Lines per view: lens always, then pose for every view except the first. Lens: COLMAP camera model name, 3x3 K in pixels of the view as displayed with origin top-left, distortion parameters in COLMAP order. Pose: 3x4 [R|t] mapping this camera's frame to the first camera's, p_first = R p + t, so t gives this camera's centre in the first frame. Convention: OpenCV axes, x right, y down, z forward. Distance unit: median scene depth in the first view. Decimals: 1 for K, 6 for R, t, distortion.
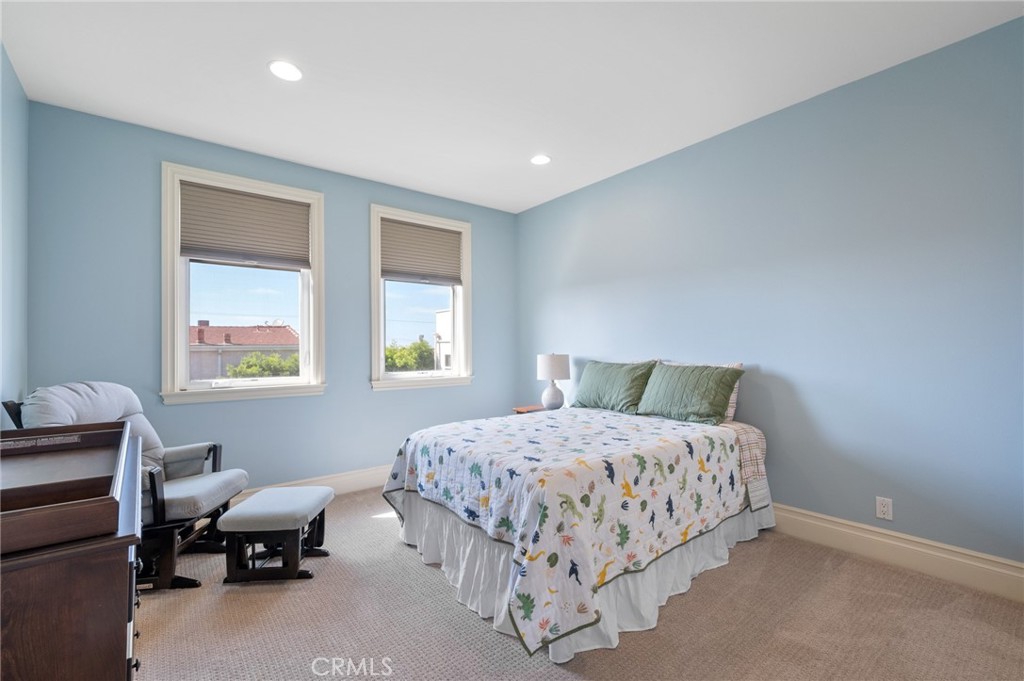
lens RADIAL K [[440.9, 0, 511.7], [0, 440.9, 345.8], [0, 0, 1]] dist [0.003639, 0.000557]
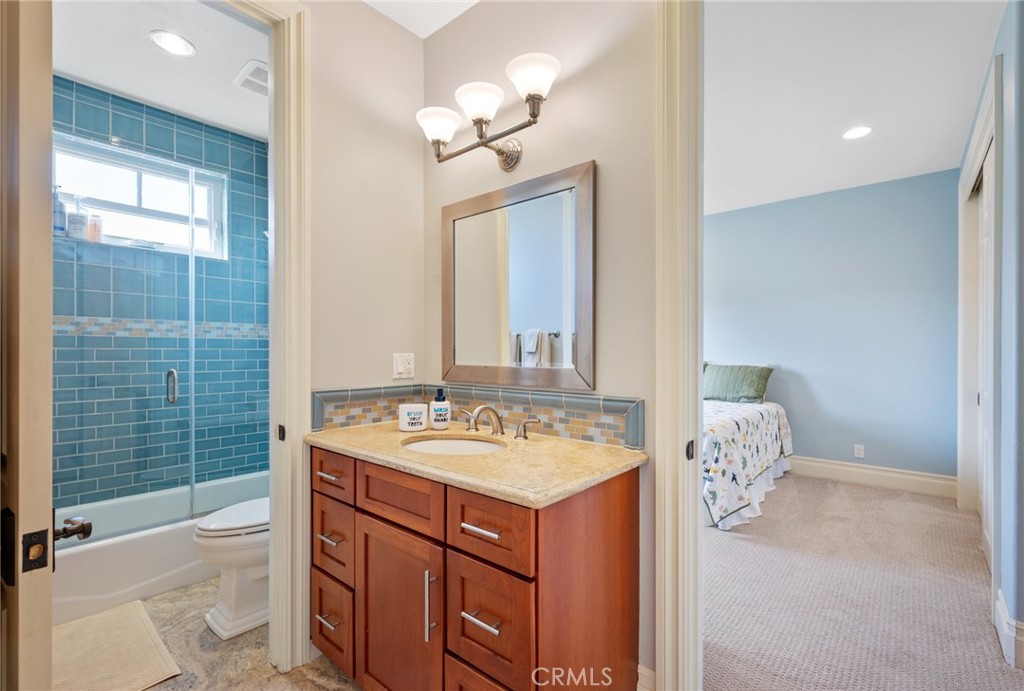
lens RADIAL K [[457.5, 0, 509.1], [0, 457.5, 350.9], [0, 0, 1]] dist [-0.001001, -0.000248]
pose [[0.985122, 0.008826, 0.171629, -0.749660], [-0.010282, 0.999918, 0.007595, -0.008313], [-0.171548, -0.009246, 0.985132, -0.460963]]
